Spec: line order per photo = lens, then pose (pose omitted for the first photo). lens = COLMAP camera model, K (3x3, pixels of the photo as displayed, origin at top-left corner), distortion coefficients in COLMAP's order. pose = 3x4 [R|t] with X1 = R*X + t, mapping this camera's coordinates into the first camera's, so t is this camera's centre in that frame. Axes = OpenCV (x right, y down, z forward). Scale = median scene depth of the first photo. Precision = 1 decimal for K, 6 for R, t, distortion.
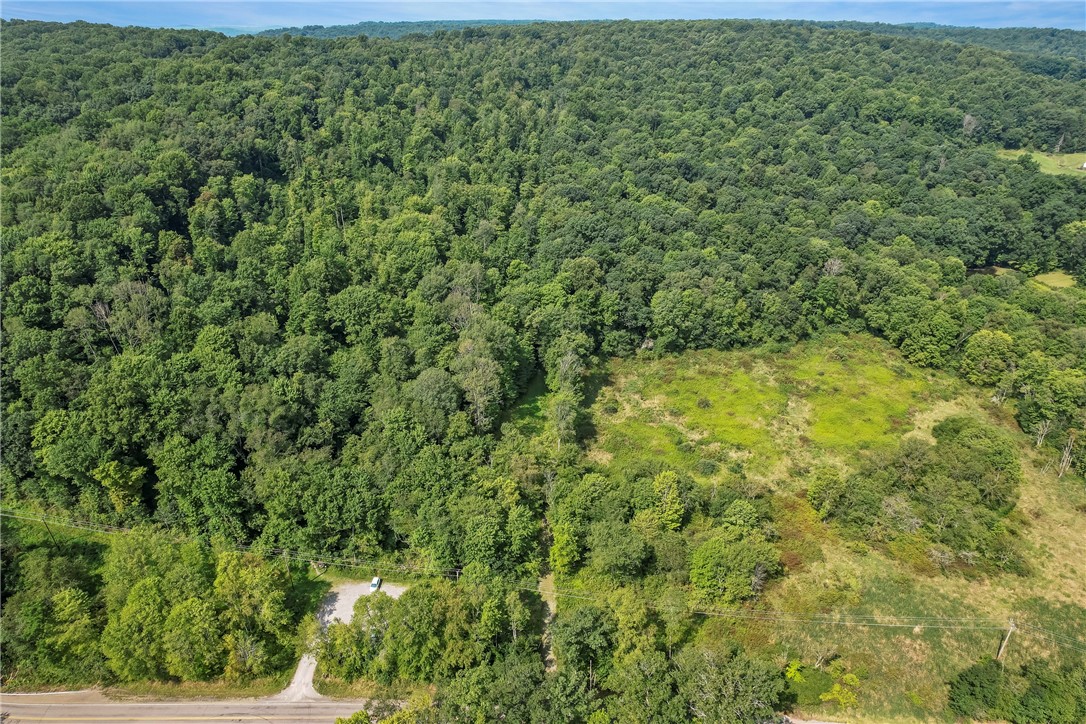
lens RADIAL K [[691.5, 0, 541.1], [0, 691.5, 366.7], [0, 0, 1]] dist [-0.049785, 0.034120]
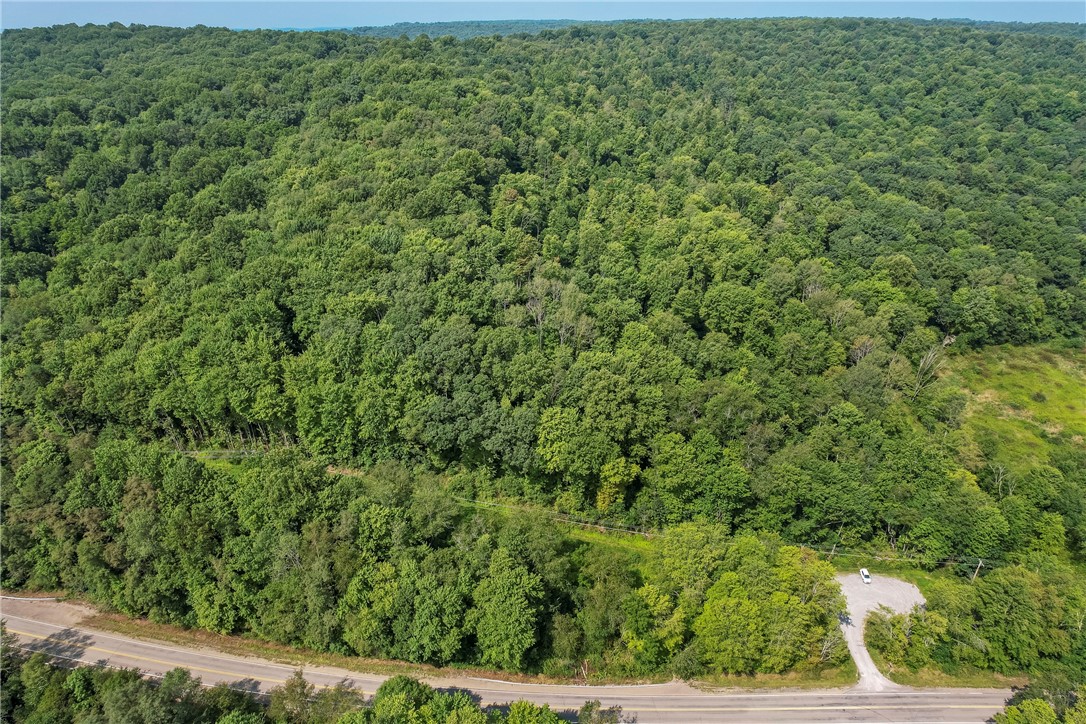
lens RADIAL K [[691.5, 0, 537.2], [0, 691.5, 364.3], [0, 0, 1]] dist [-0.049785, 0.034120]
pose [[0.999916, -0.005891, -0.011571, -0.445173], [0.005857, 0.999978, -0.002989, 0.002470], [0.011589, 0.002921, 0.999929, -0.010010]]
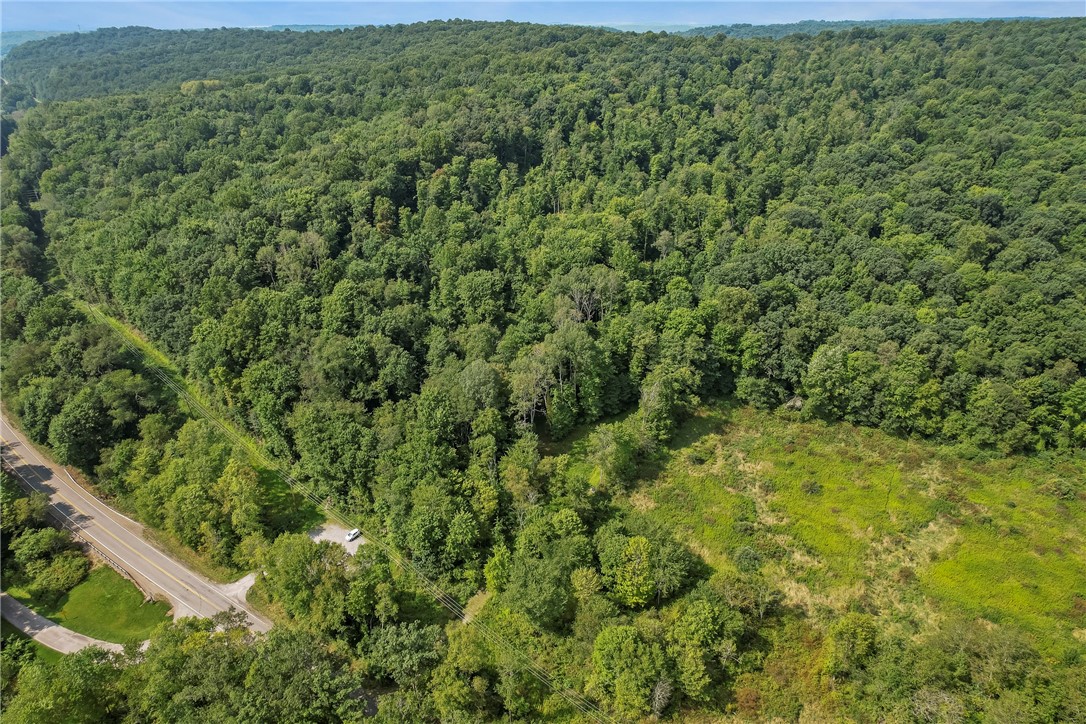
lens RADIAL K [[691.5, 0, 548.7], [0, 691.5, 358.2], [0, 0, 1]] dist [-0.049785, 0.034120]
pose [[0.834457, 0.241592, -0.495292, 0.310687], [-0.244935, 0.967720, 0.059370, -0.061722], [0.493648, 0.071772, 0.866695, 0.112276]]
